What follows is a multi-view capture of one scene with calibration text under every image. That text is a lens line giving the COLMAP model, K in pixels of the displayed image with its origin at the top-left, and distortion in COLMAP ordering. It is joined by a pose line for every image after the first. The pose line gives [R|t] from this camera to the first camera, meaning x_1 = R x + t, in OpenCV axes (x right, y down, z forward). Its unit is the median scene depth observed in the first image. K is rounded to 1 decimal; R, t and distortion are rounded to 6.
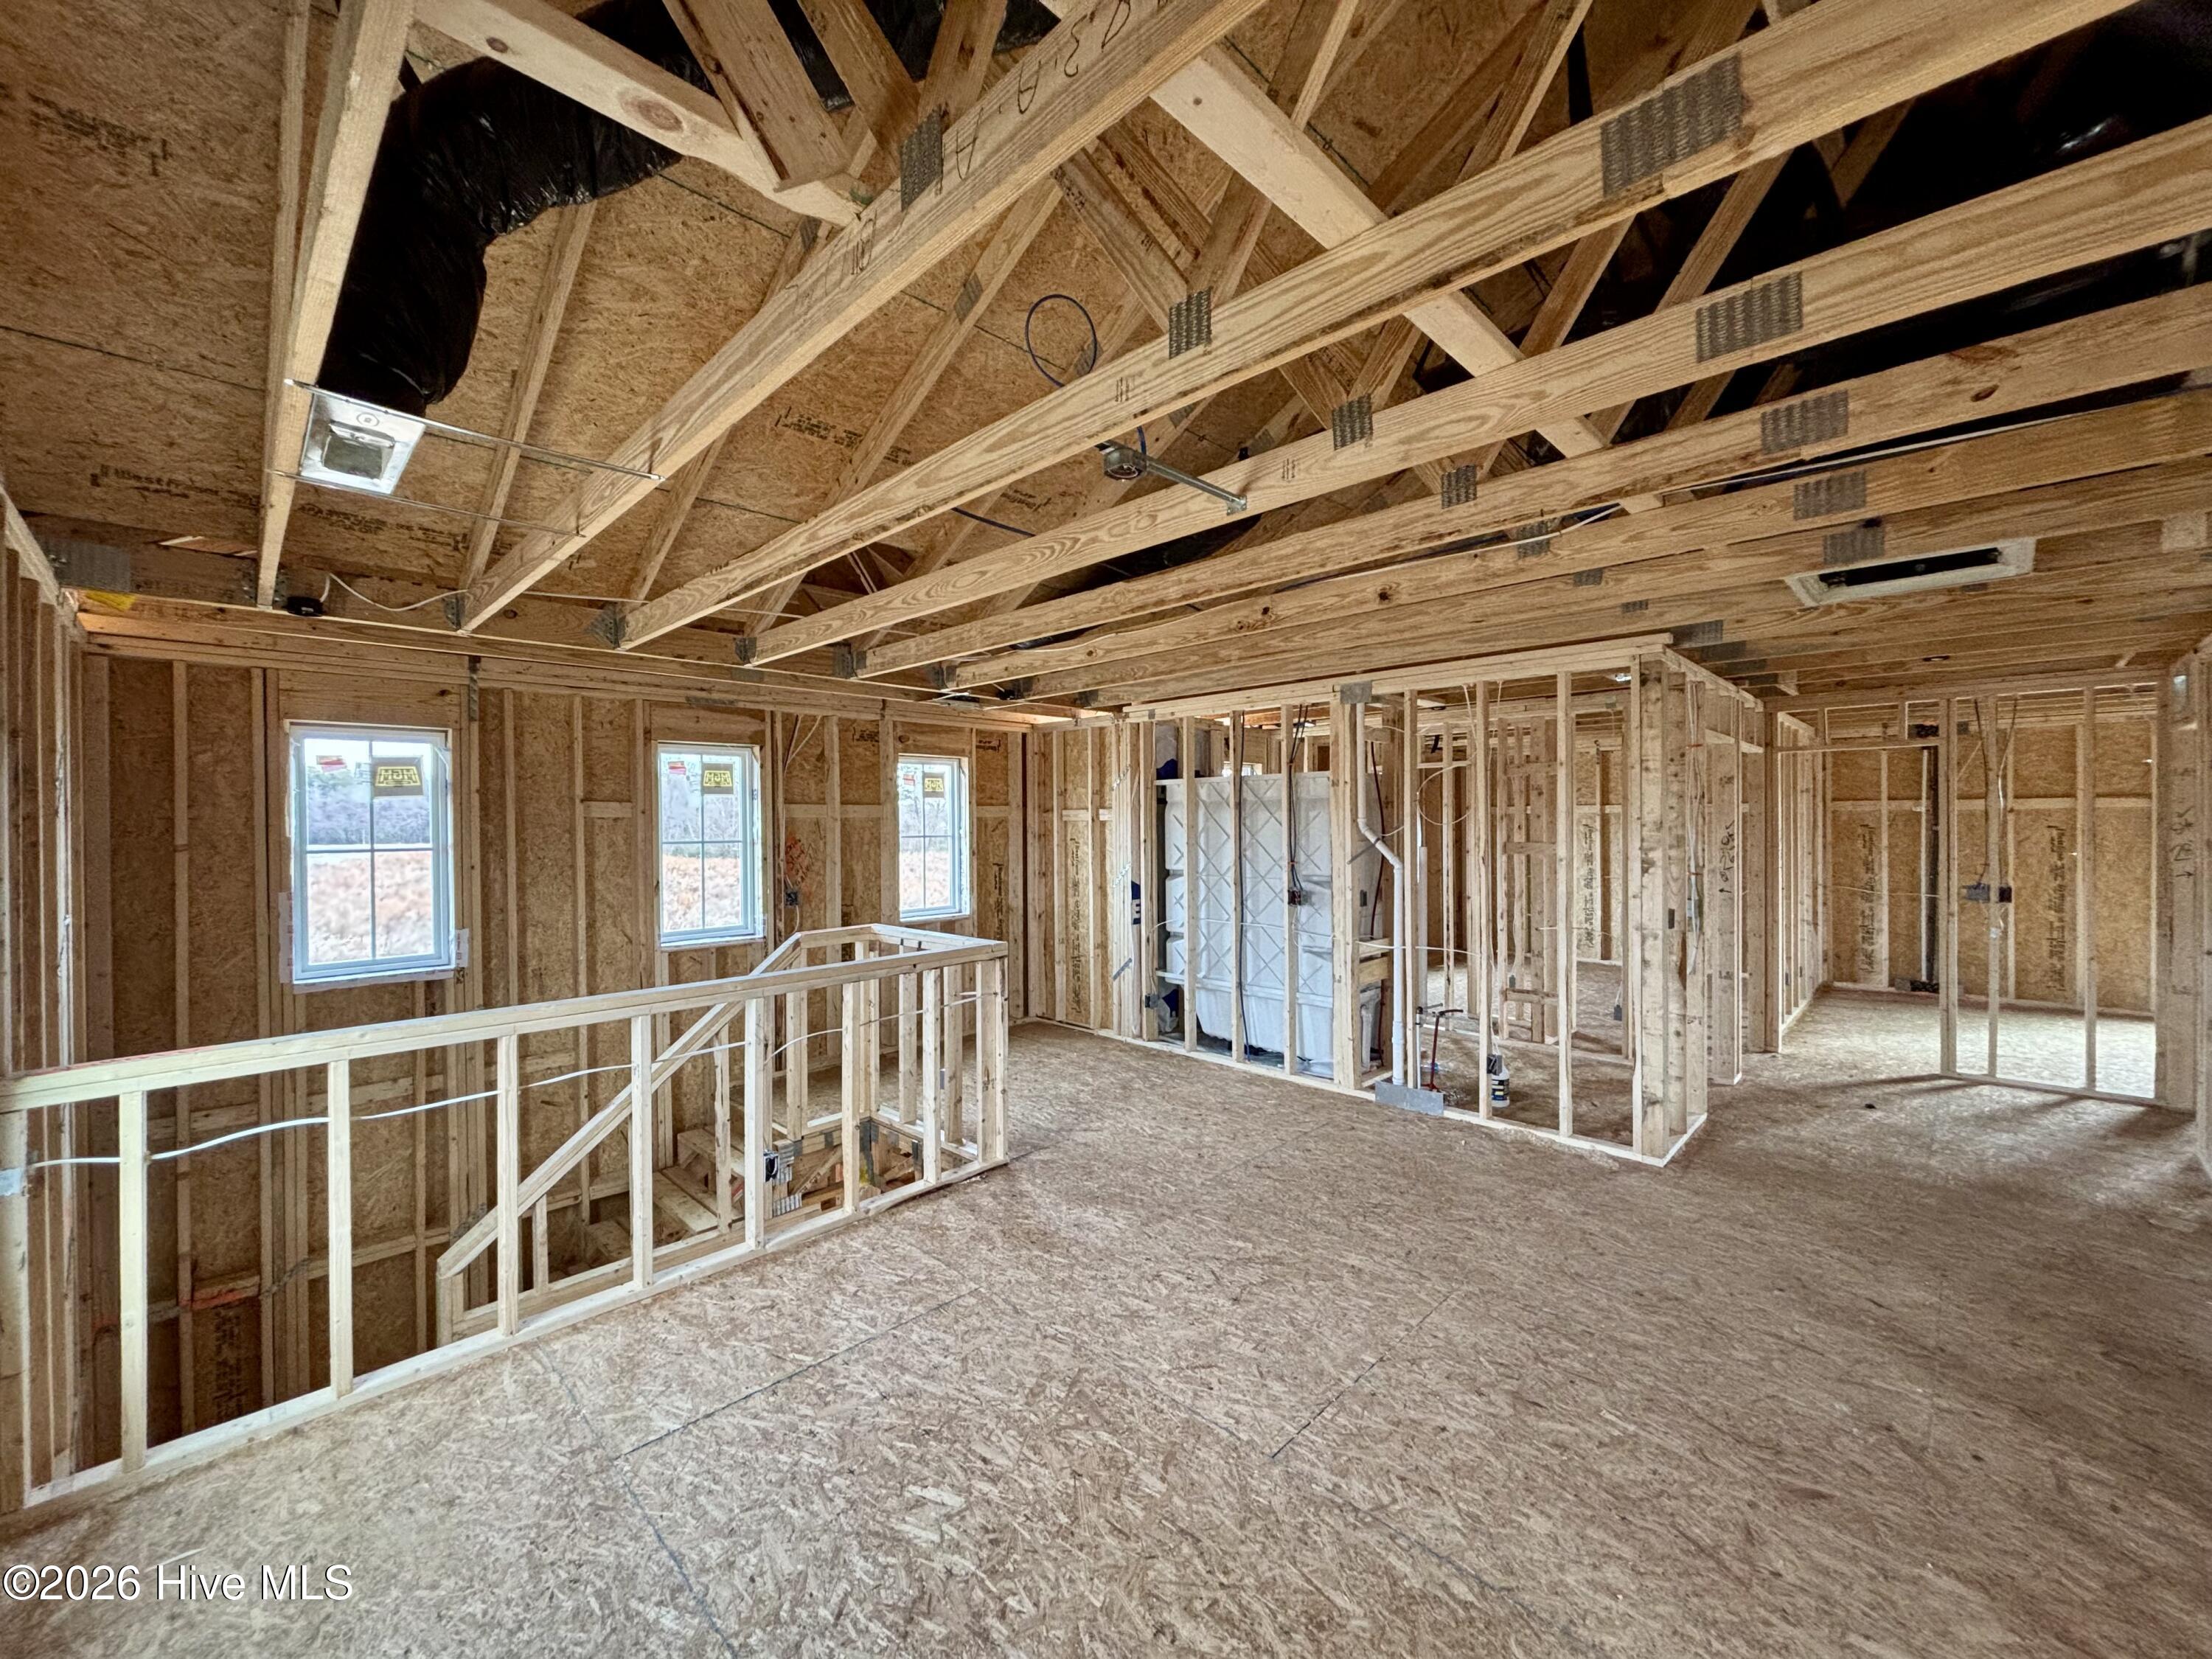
lens RADIAL K [[889.1, 0, 1098.7], [0, 889.1, 827.9], [0, 0, 1]] dist [0.000570, 0.000416]
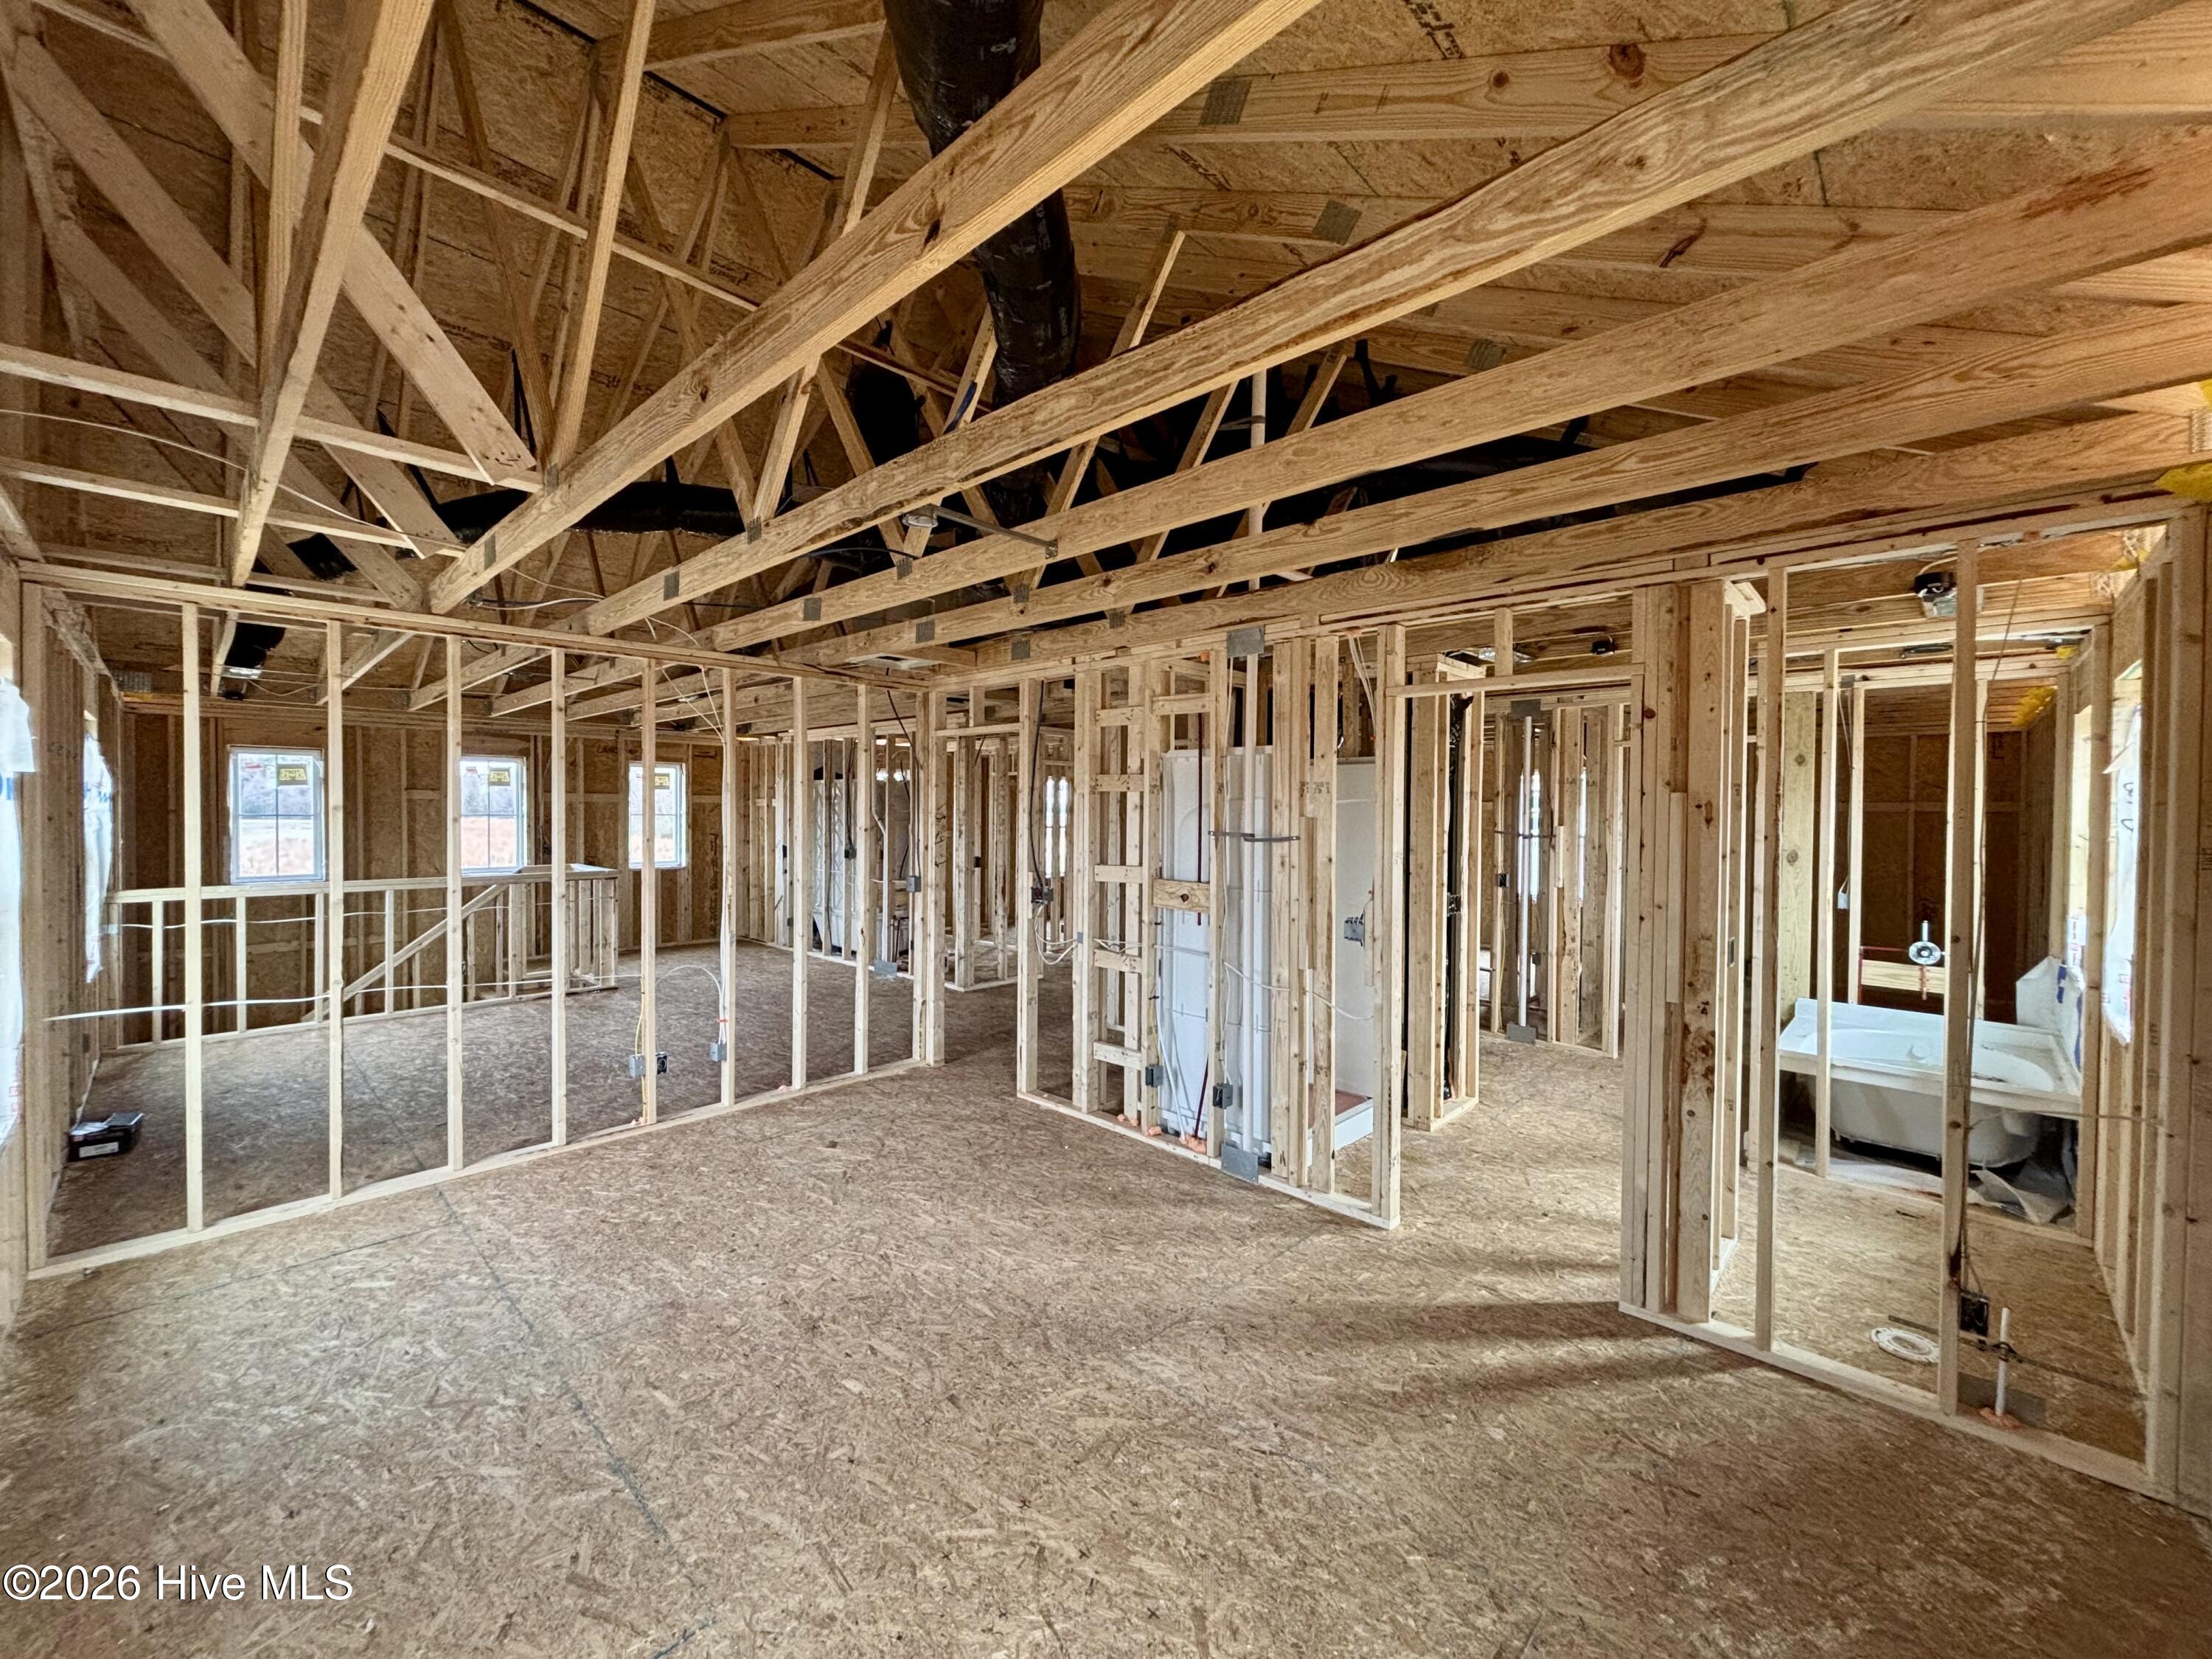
lens RADIAL K [[875.2, 0, 1098.8], [0, 875.2, 825.6], [0, 0, 1]] dist [-0.001884, 0.000490]
pose [[0.999554, 0.017218, 0.024419, 0.669918], [-0.017433, 0.999811, 0.008611, 0.002353], [-0.024266, -0.009033, 0.999665, -0.676917]]
